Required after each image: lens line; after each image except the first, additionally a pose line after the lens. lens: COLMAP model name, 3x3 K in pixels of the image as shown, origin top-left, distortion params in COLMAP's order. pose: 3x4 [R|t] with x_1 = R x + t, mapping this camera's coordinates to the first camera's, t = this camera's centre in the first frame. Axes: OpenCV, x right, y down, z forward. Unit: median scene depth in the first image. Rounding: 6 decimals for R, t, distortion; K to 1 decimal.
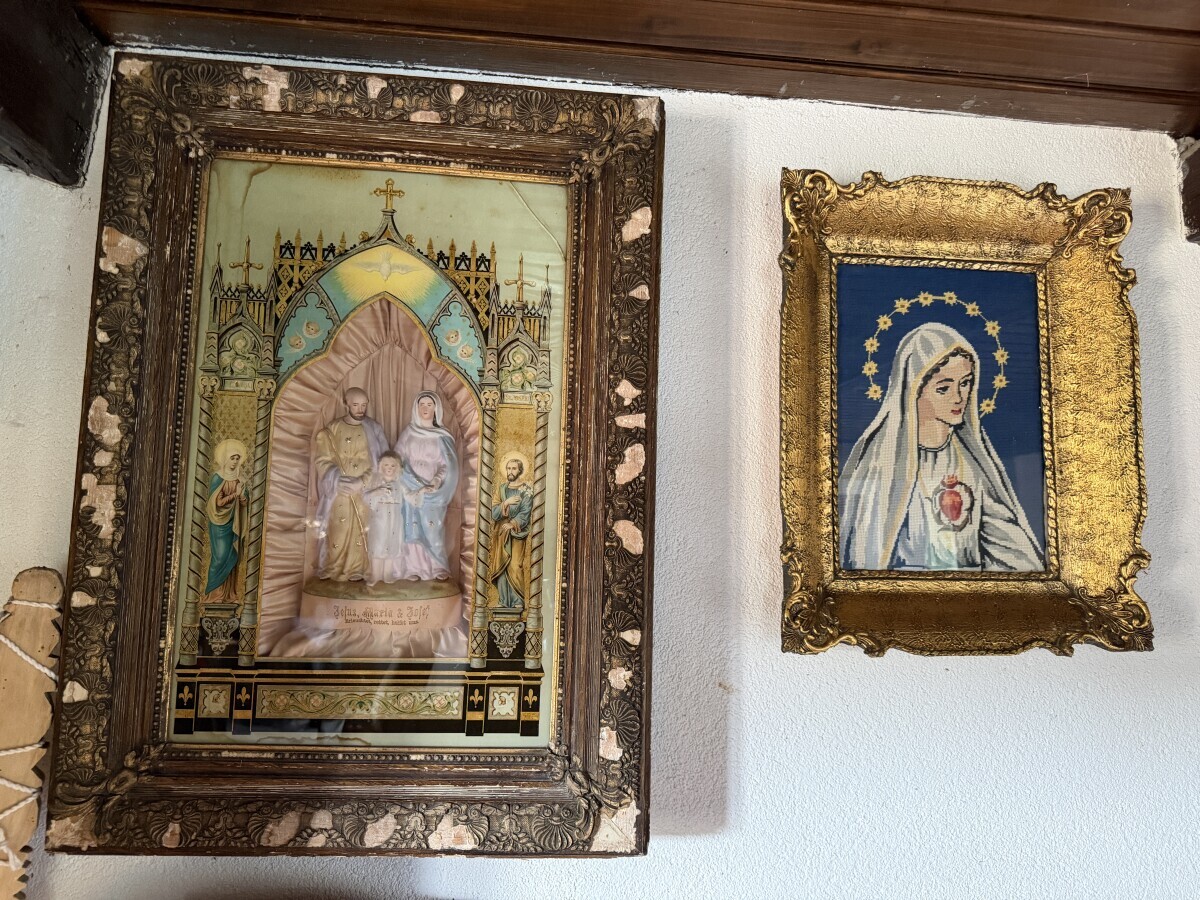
lens RADIAL K [[845.3, 0, 600.4], [0, 845.3, 453.6], [0, 0, 1]] dist [0.095996, -0.007404]
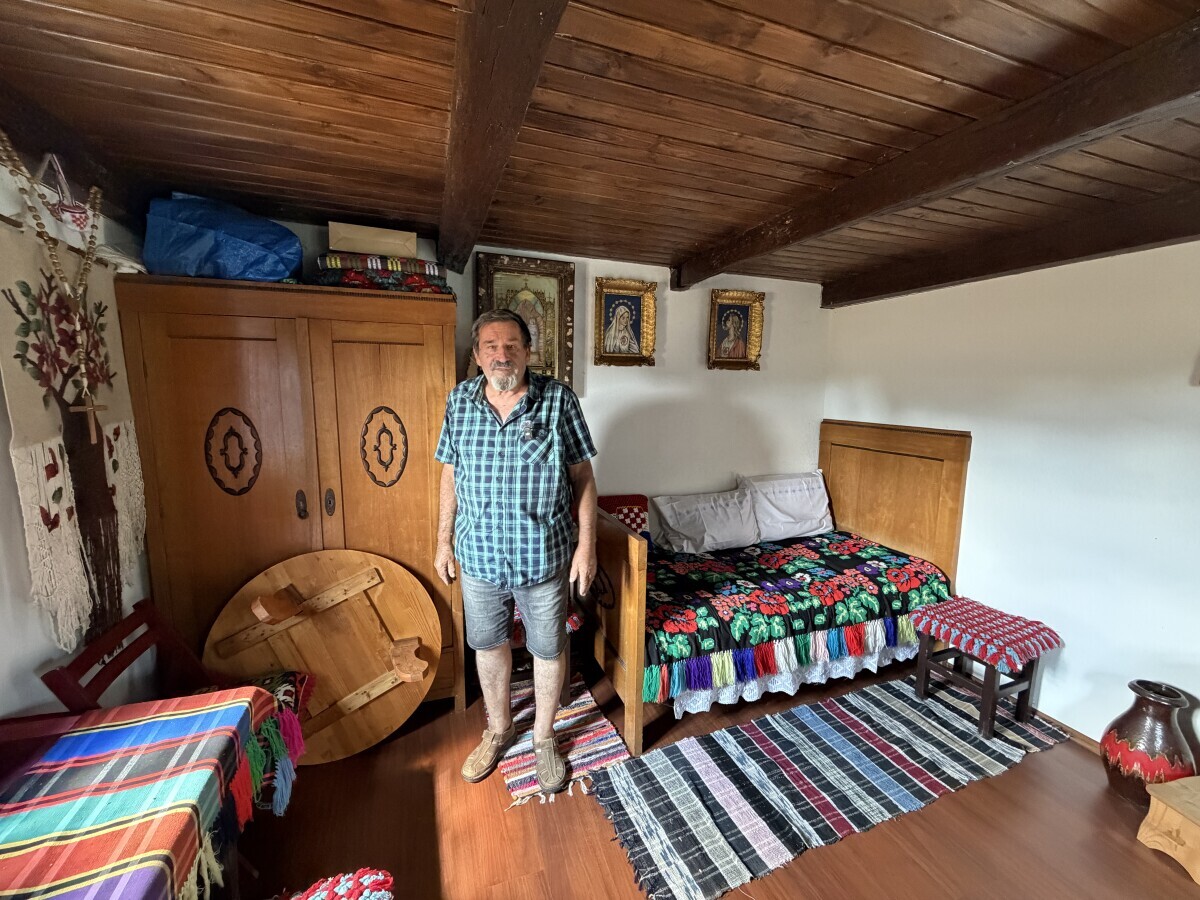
lens RADIAL K [[483.8, 0, 601.1], [0, 483.8, 449.1], [0, 0, 1]] dist [-0.001118, -0.000013]
pose [[0.972956, -0.034567, 0.228388, -0.495418], [-0.023081, 0.969243, 0.245022, -0.023567], [-0.229833, -0.243667, 0.942233, -2.176868]]
